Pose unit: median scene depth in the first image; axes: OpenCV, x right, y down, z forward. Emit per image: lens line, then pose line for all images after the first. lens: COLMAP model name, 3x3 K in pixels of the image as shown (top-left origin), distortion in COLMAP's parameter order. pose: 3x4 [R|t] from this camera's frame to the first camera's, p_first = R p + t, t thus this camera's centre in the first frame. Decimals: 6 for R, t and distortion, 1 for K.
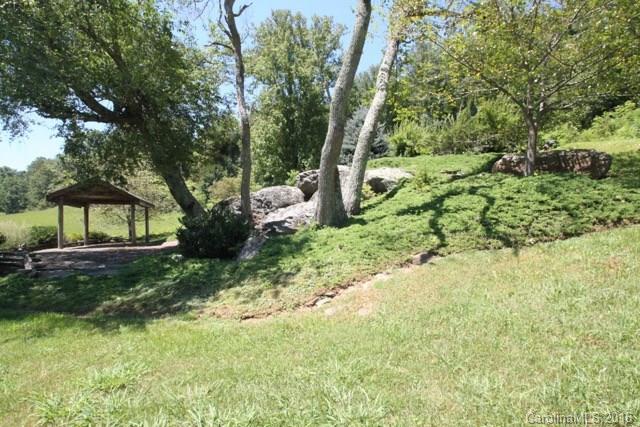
lens RADIAL K [[368.0, 0, 328.1], [0, 368.0, 216.6], [0, 0, 1]] dist [-0.006933, -0.001514]
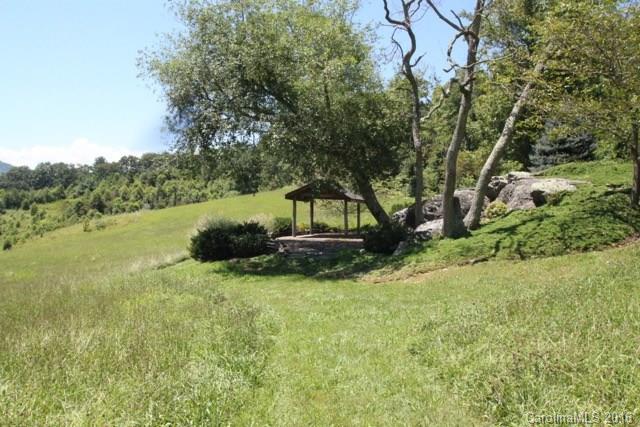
lens RADIAL K [[514.2, 0, 320.0], [0, 514.2, 213.5], [0, 0, 1]] dist [-0.011799, -0.005762]
pose [[0.844715, 0.032414, -0.534233, 0.315273], [-0.014815, 0.999198, 0.037200, -0.066437], [0.535011, -0.023508, 0.844518, -0.489196]]
